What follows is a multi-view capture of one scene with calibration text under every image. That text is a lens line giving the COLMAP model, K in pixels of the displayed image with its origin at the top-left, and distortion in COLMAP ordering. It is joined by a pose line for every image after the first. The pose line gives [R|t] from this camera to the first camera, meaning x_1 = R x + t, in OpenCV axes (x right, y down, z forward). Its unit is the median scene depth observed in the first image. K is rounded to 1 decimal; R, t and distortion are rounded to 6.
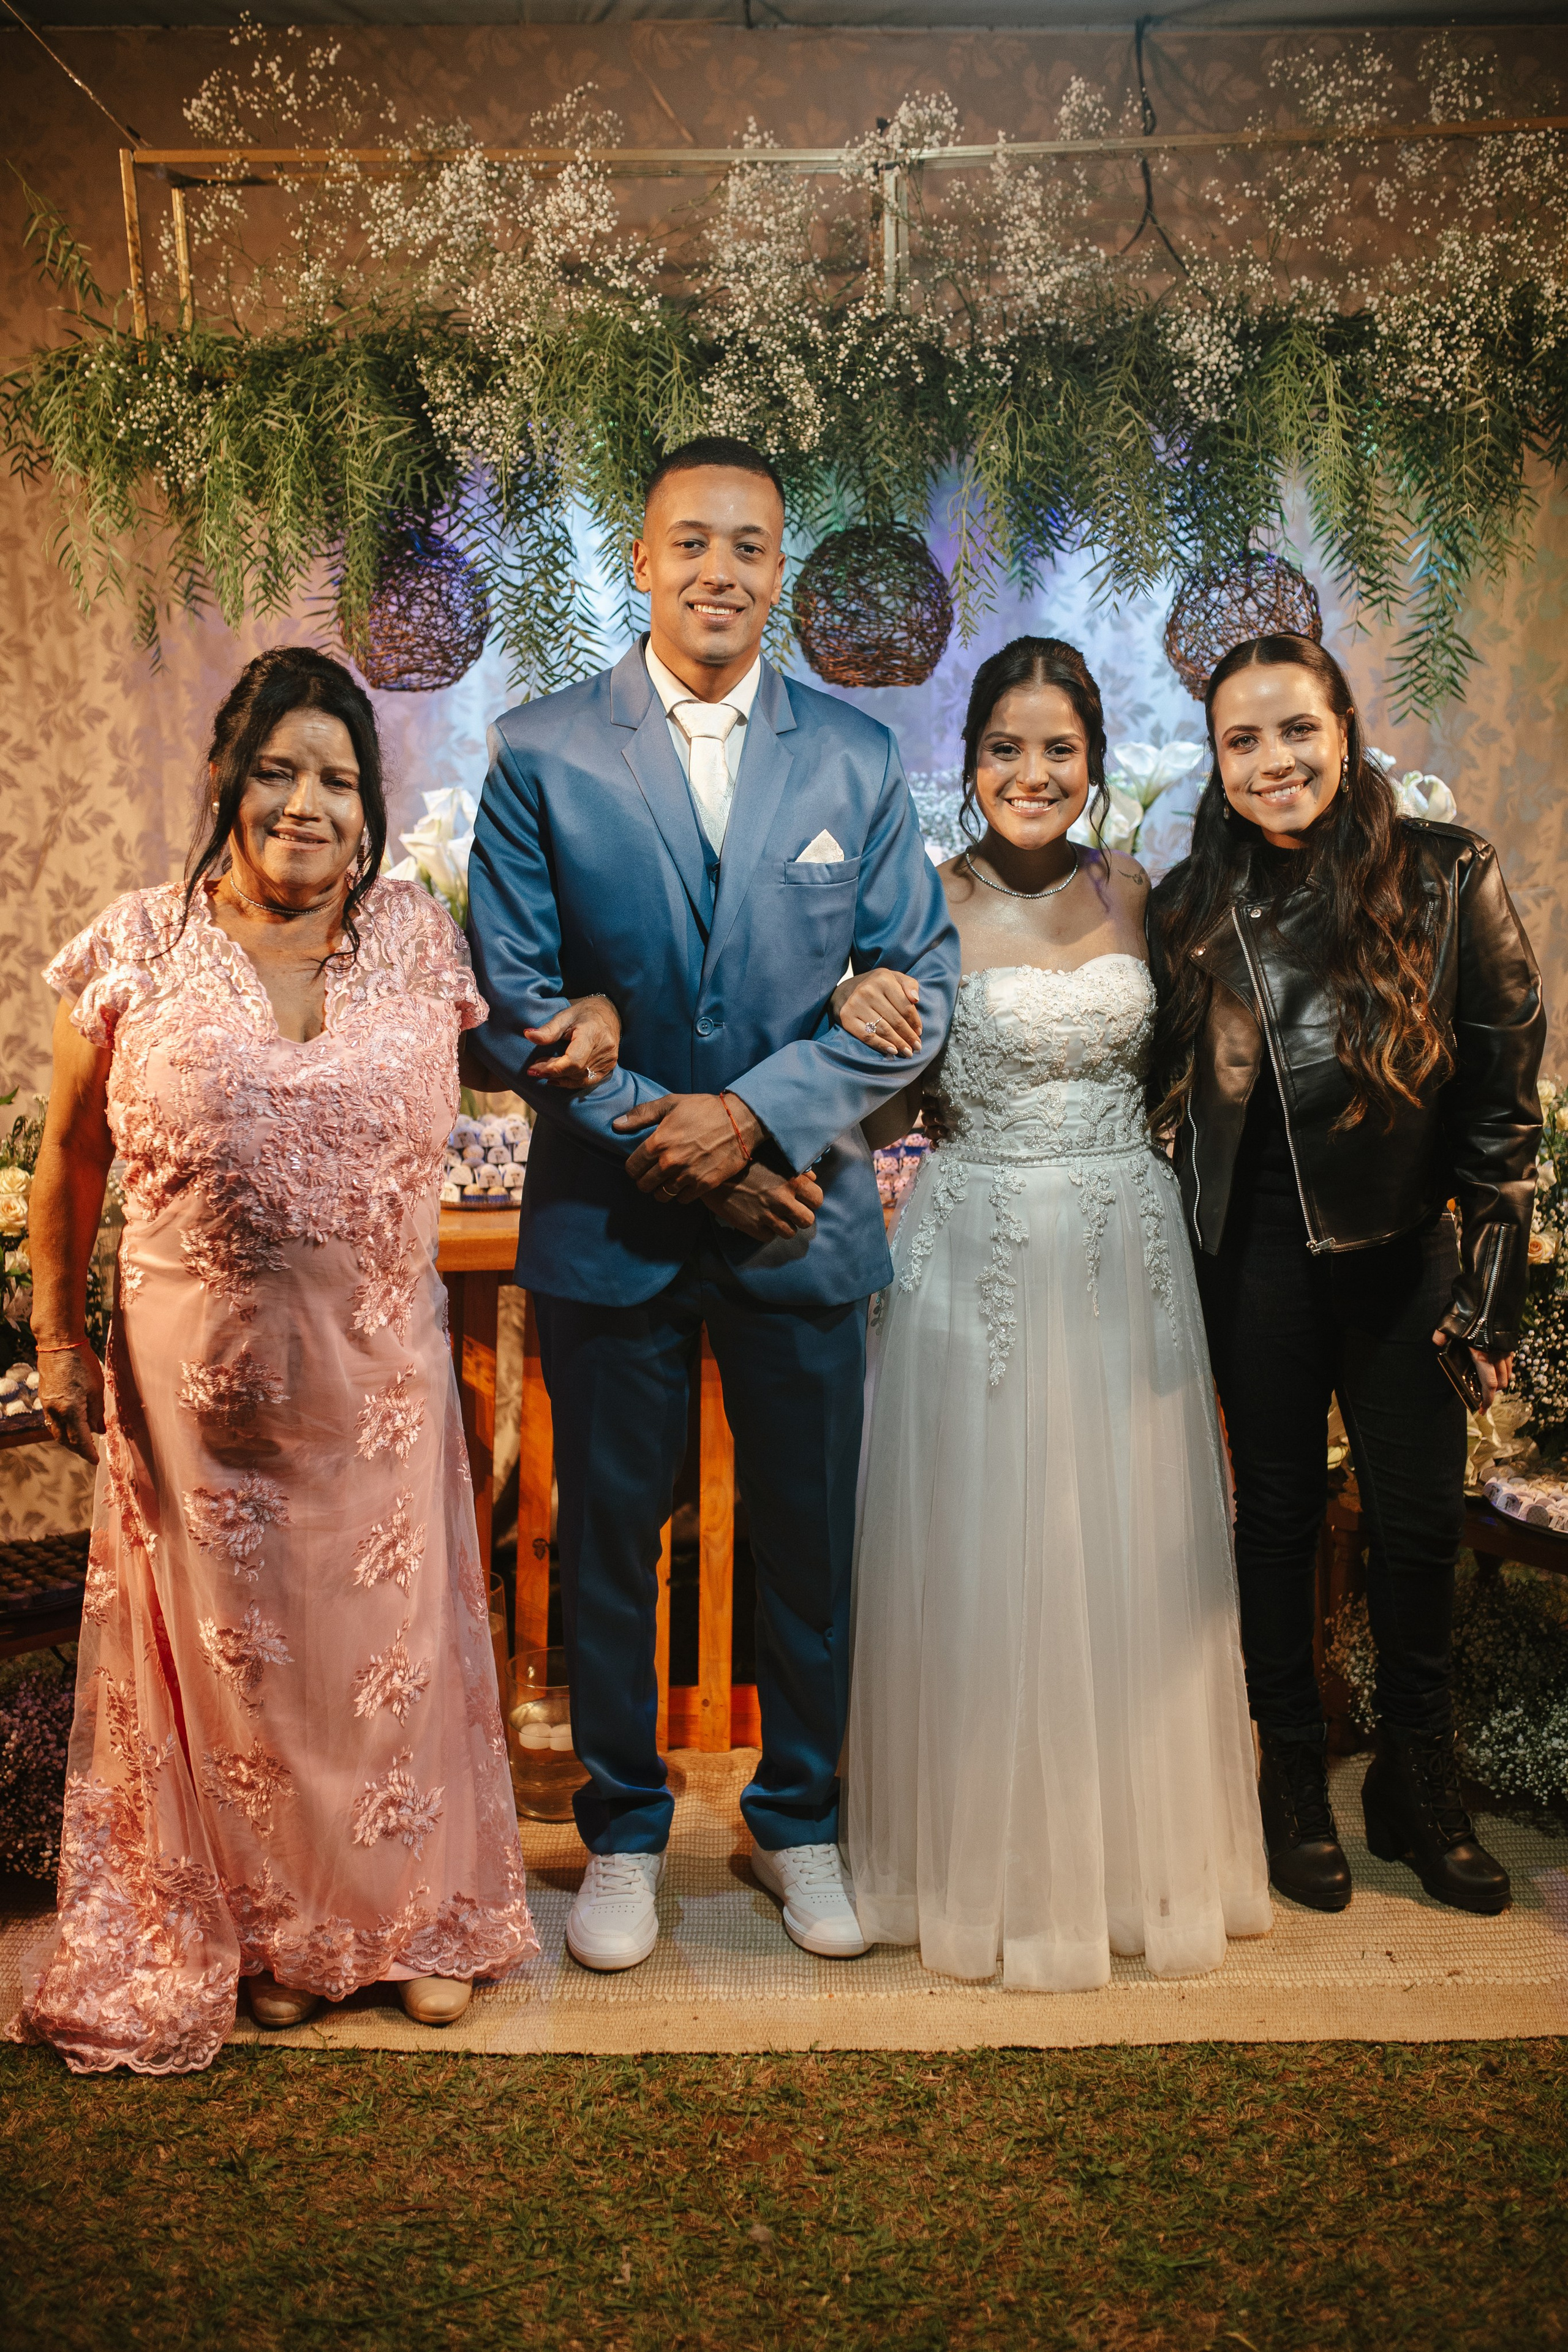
lens RADIAL K [[2211.9, 0, 784.0], [0, 2211.9, 1176.0], [0, 0, 1]] dist [-0.065723, 0.097262]
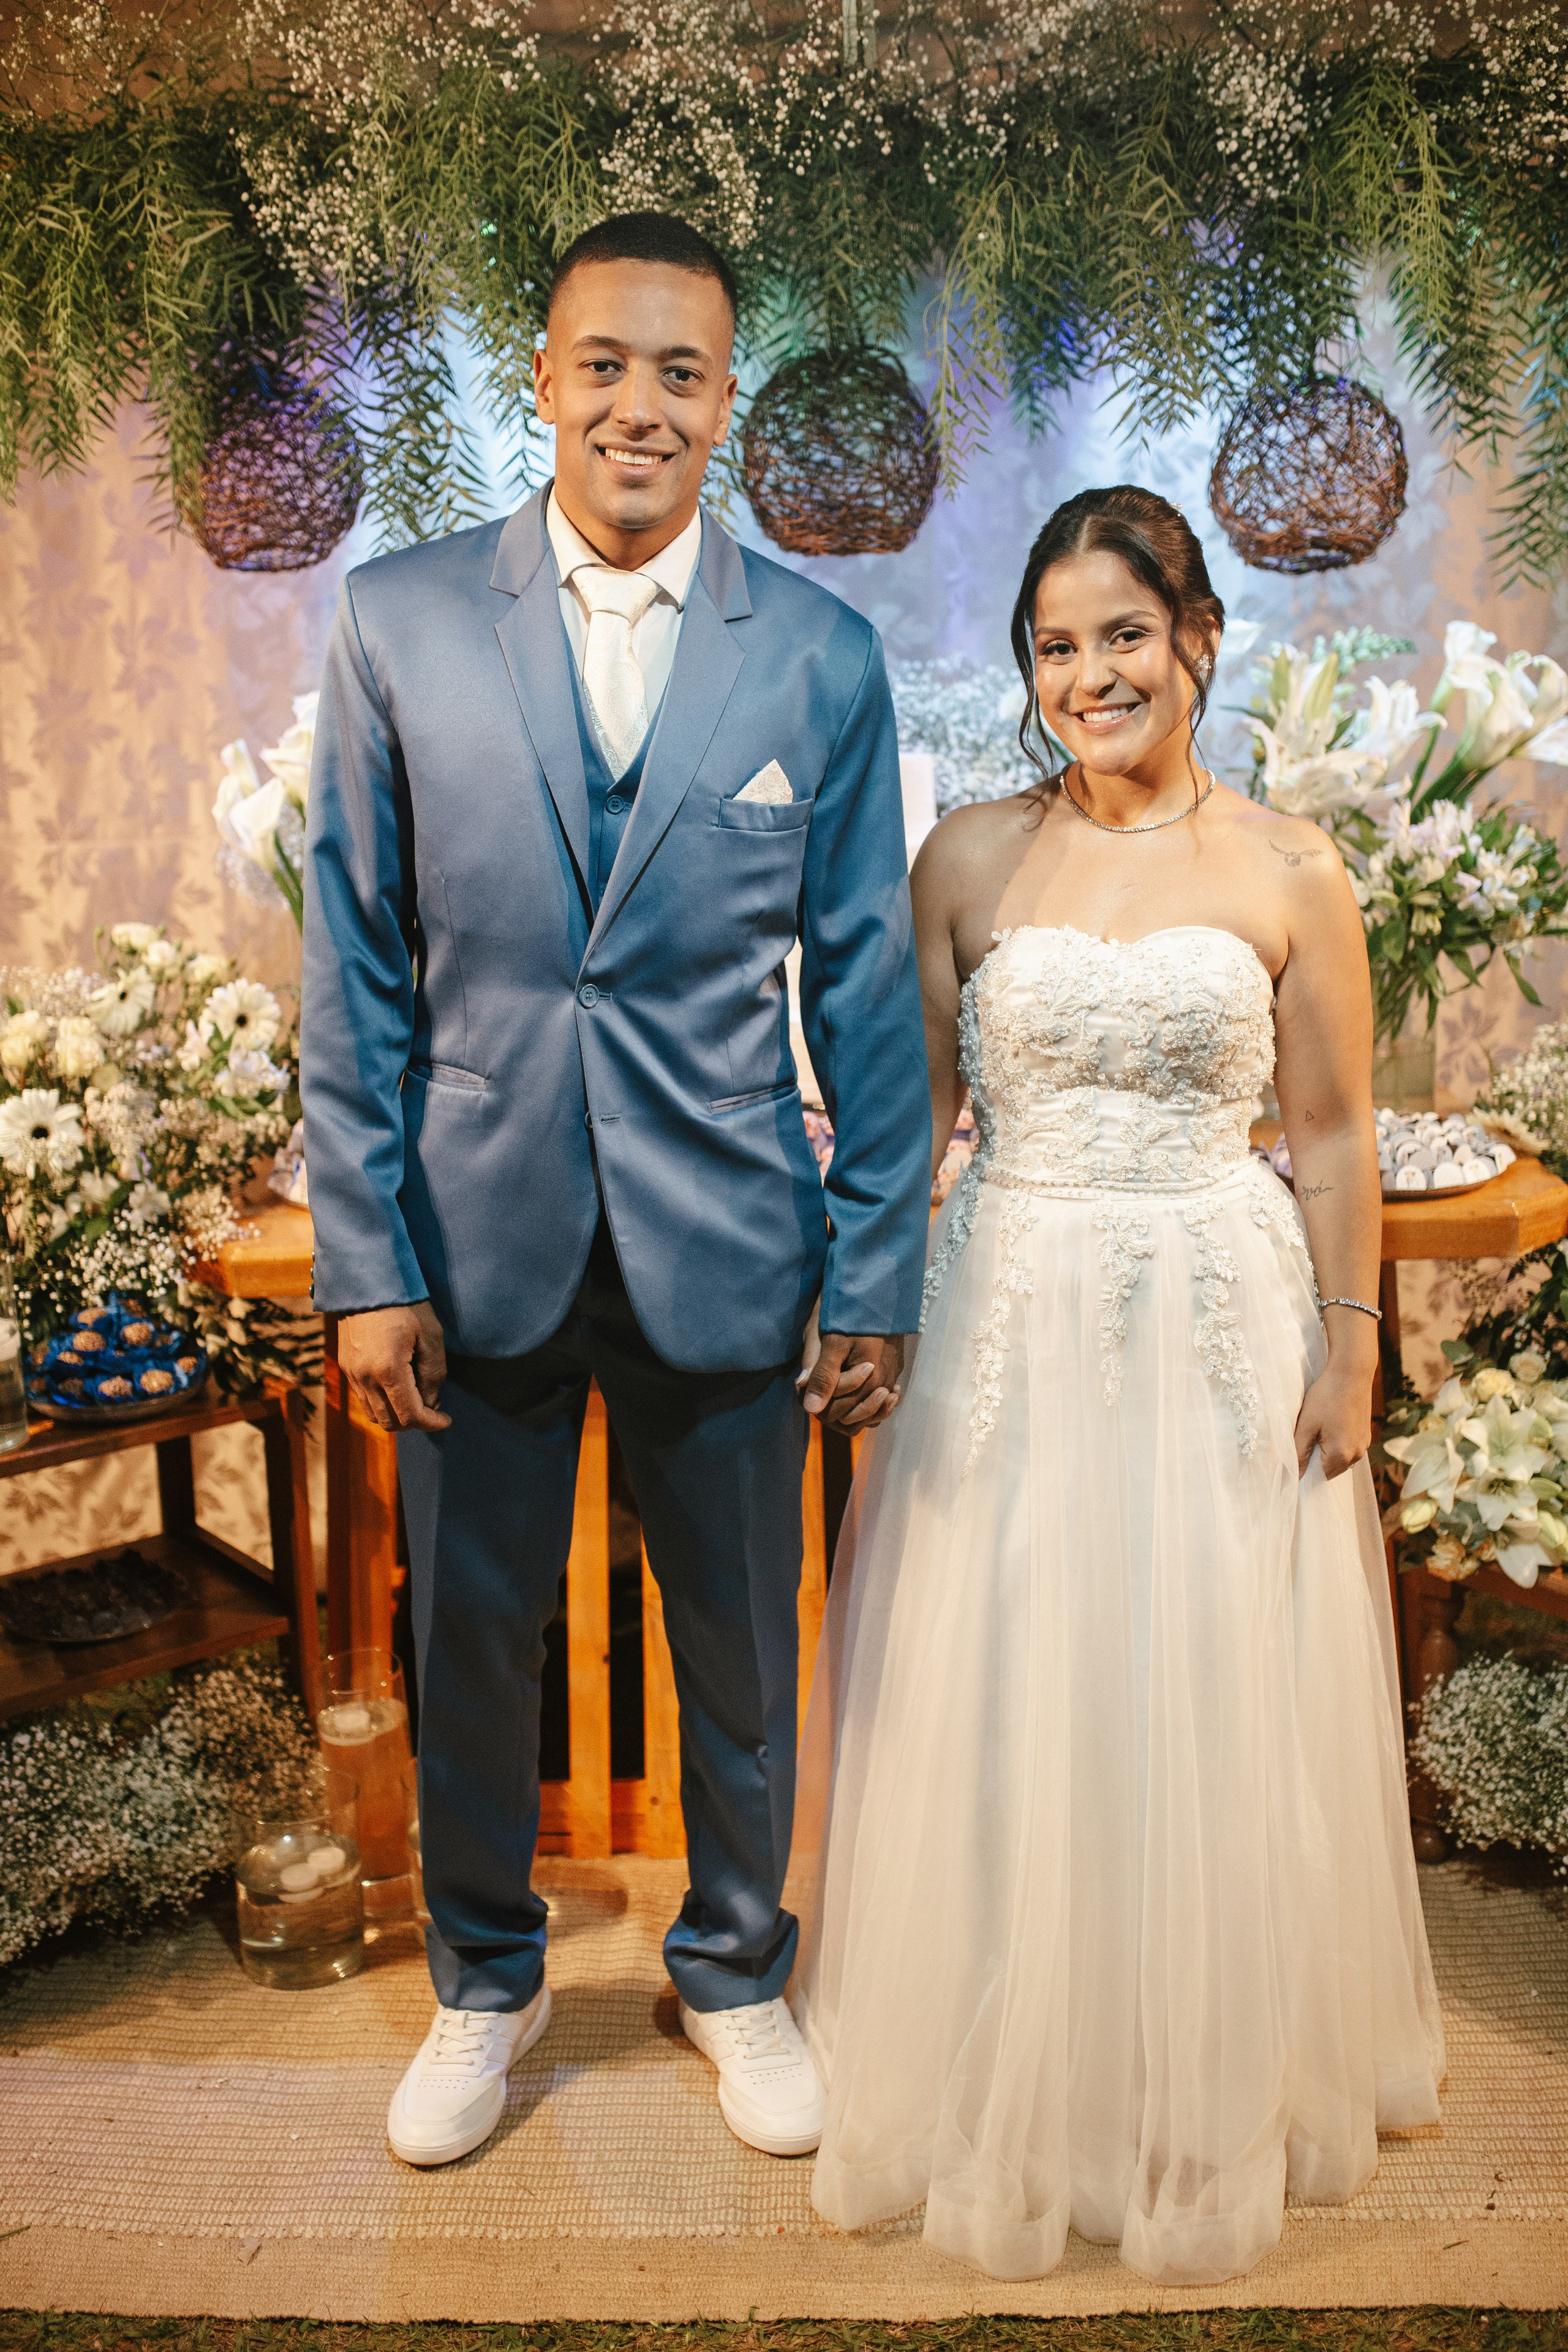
lens RADIAL K [[2218.2, 0, 786.5], [0, 2218.2, 1174.9], [0, 0, 1]] dist [-0.065591, 0.099968]
pose [[0.999646, -0.009926, -0.024686, 0.042251], [0.011136, 0.998717, 0.049390, -0.041583], [0.024164, -0.049648, 0.998474, 0.211014]]
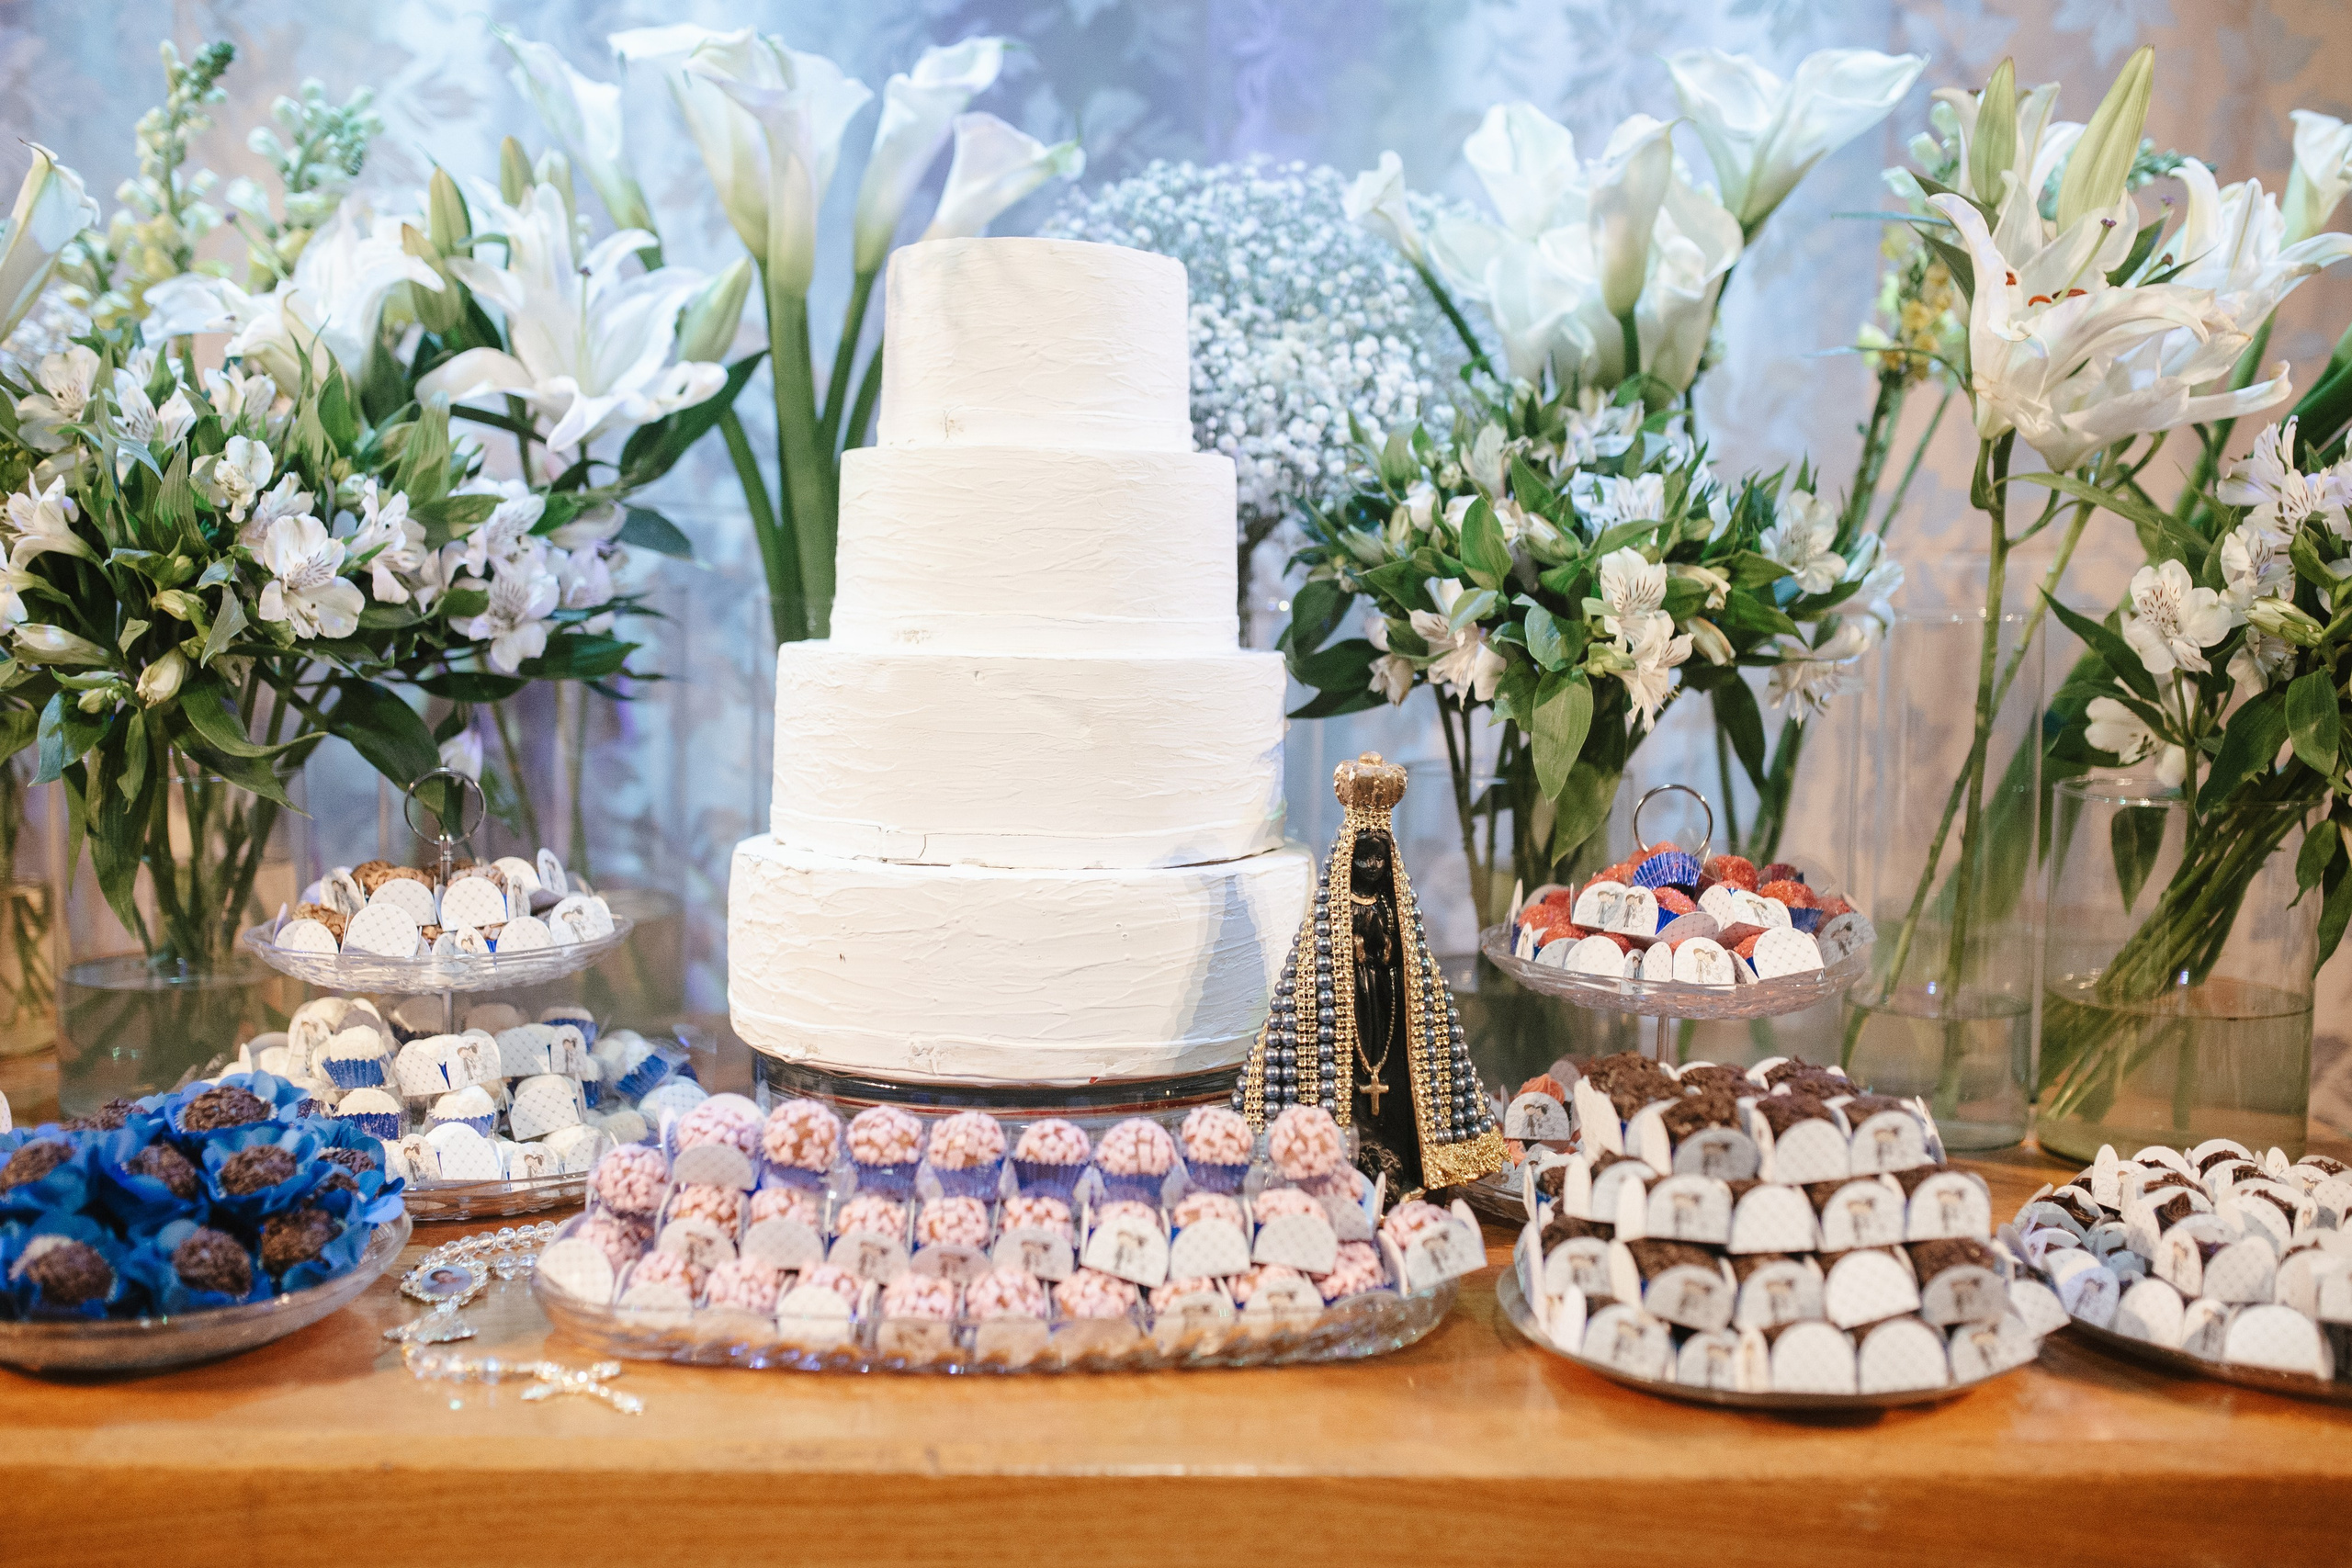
lens RADIAL K [[2449.2, 0, 1176.0], [0, 2449.2, 784.0], [0, 0, 1]] dist [-0.070578, 0.143154]
pose [[0.999126, 0.033625, 0.024831, 0.072626], [-0.030938, 0.994340, -0.101637, -0.033889], [-0.028108, 0.100780, 0.994512, 0.729461]]
